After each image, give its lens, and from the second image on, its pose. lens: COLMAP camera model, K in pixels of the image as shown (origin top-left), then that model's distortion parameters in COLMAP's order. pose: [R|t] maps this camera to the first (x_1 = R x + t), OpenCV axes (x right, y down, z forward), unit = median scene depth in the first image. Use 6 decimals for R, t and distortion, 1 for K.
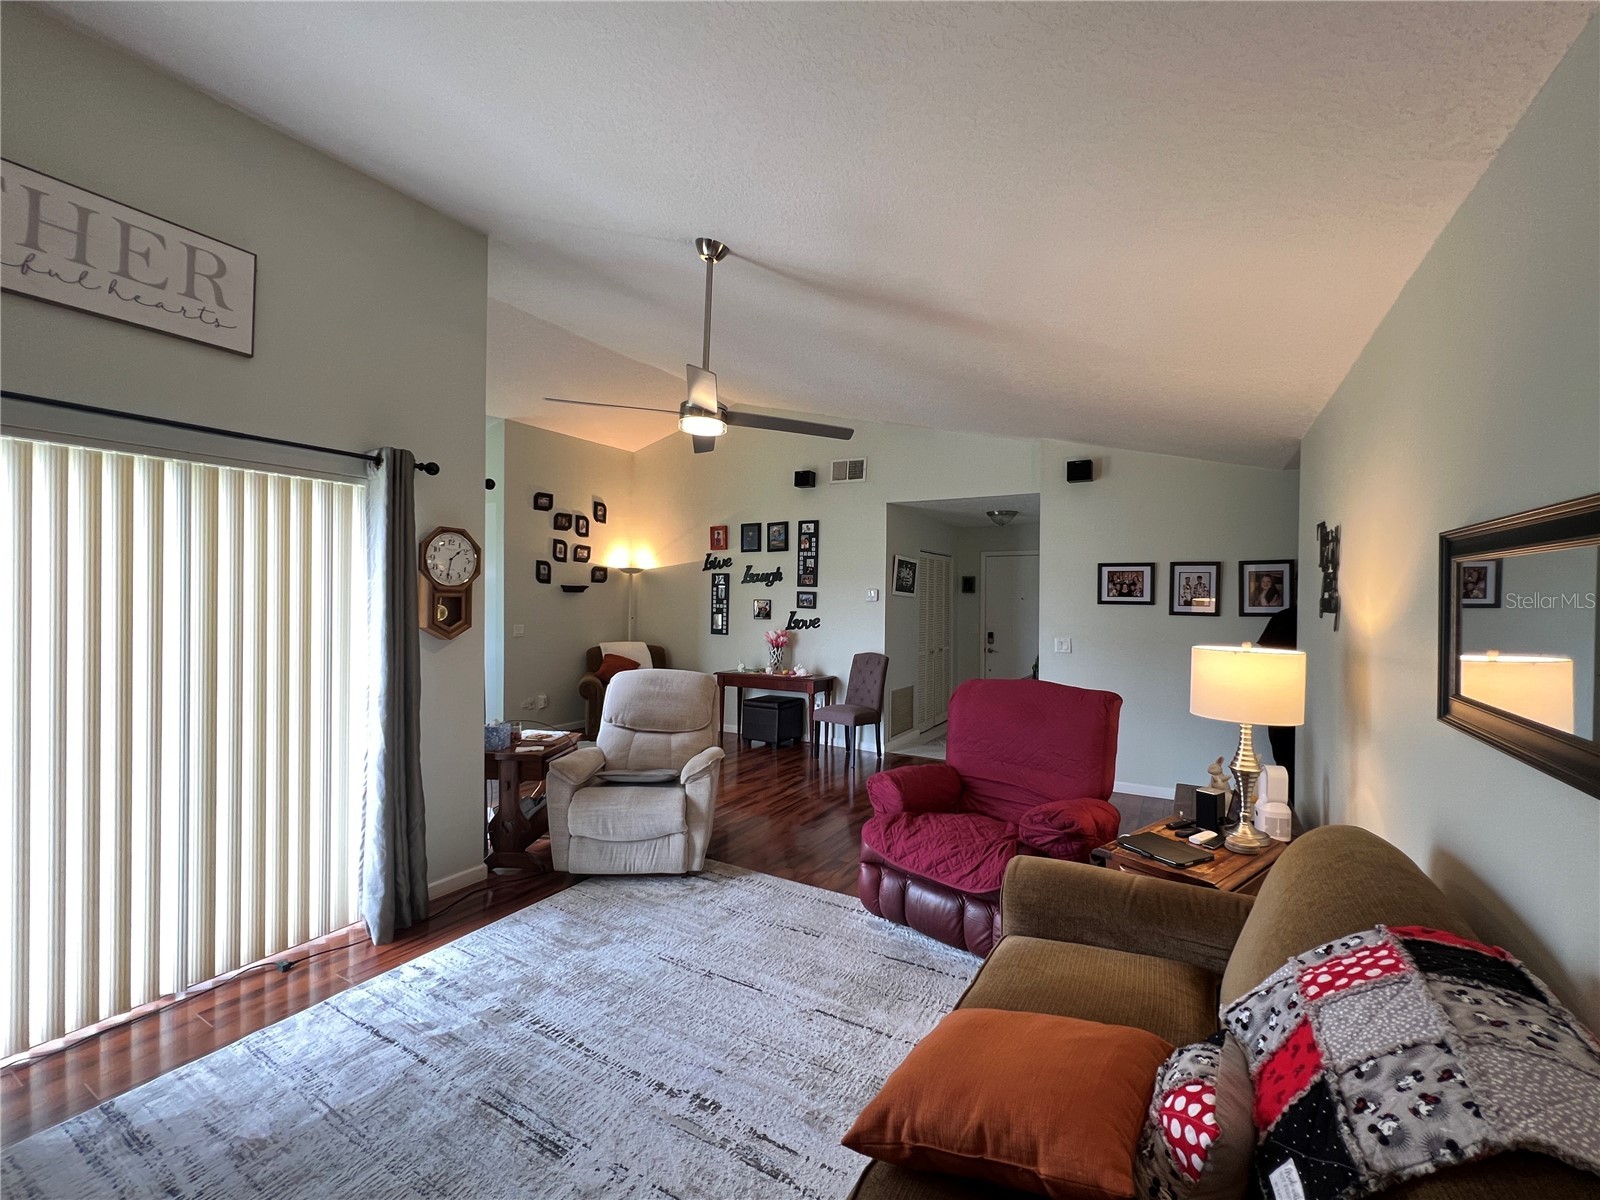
lens RADIAL K [[643.3, 0, 807.9], [0, 643.3, 602.5], [0, 0, 1]] dist [-0.001316, -0.000098]
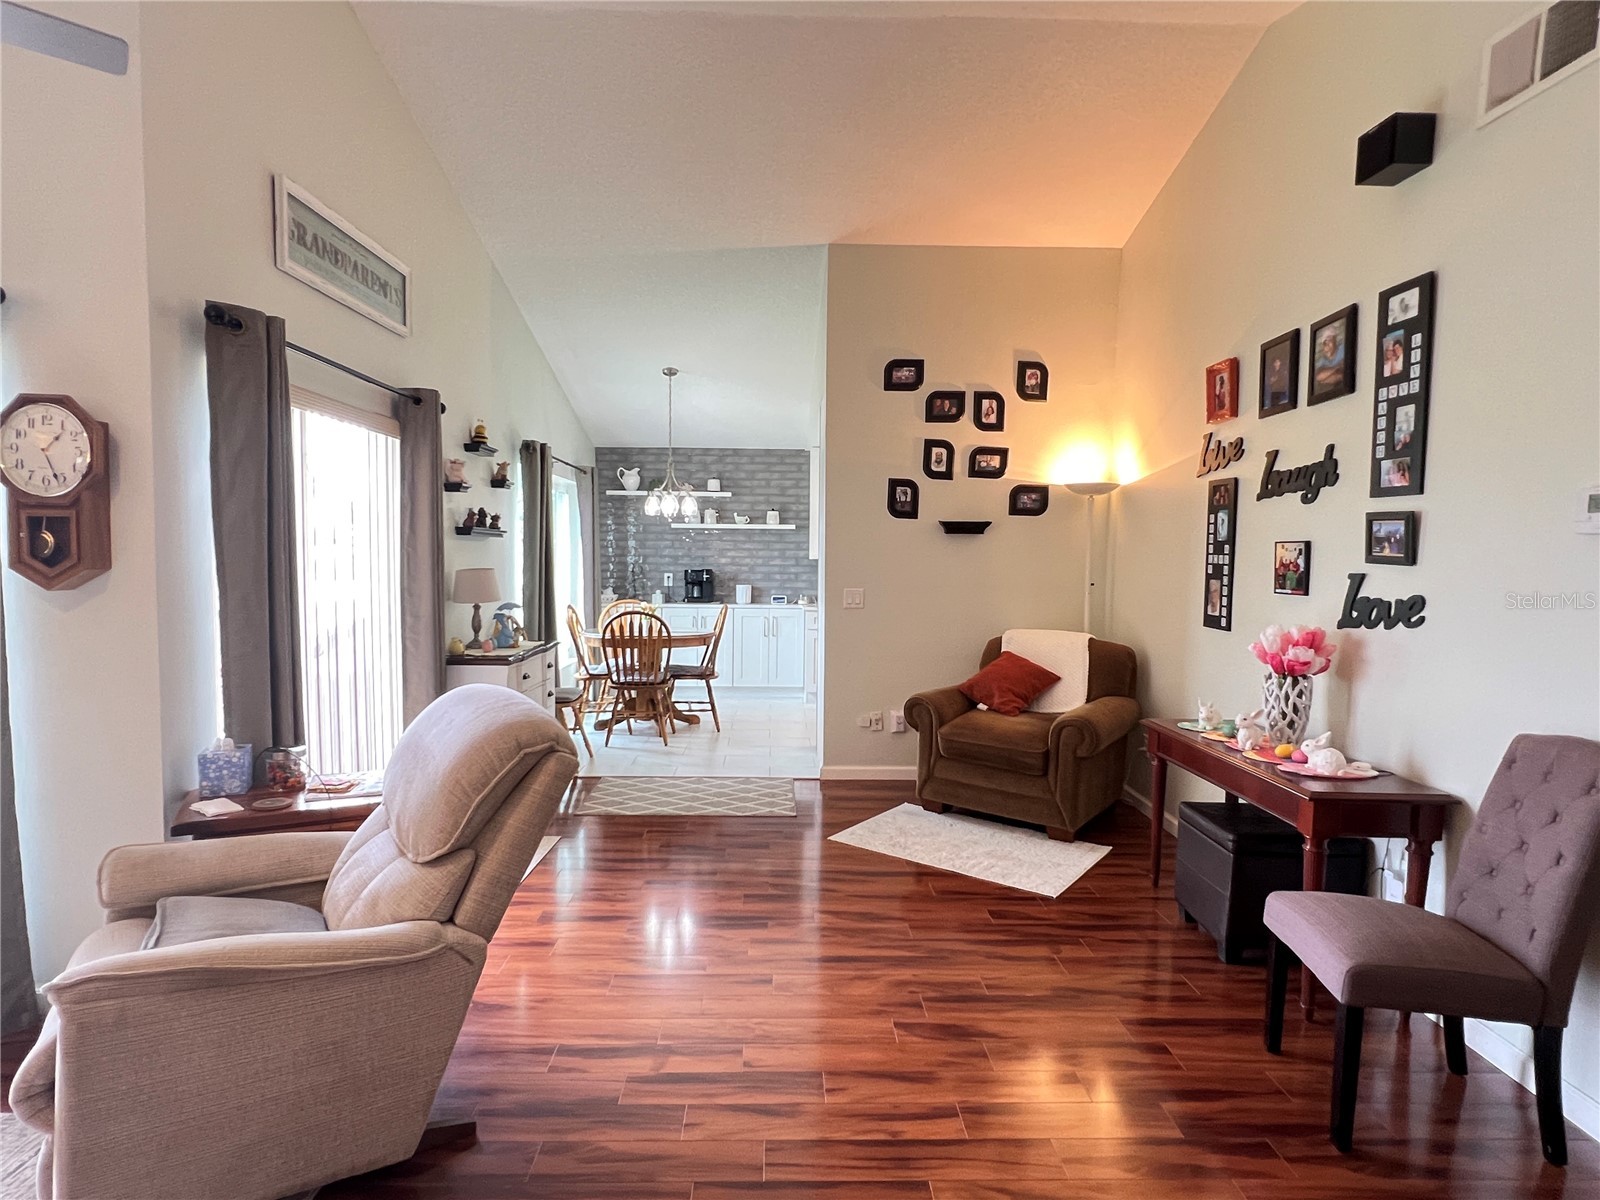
lens RADIAL K [[862.5, 0, 805.7], [0, 862.5, 605.4], [0, 0, 1]] dist [0.006594, -0.000275]
pose [[0.532759, 0.047896, -0.844910, 0.199416], [-0.010763, 0.998700, 0.049827, 0.010756], [0.846198, -0.017452, 0.532582, 0.508360]]
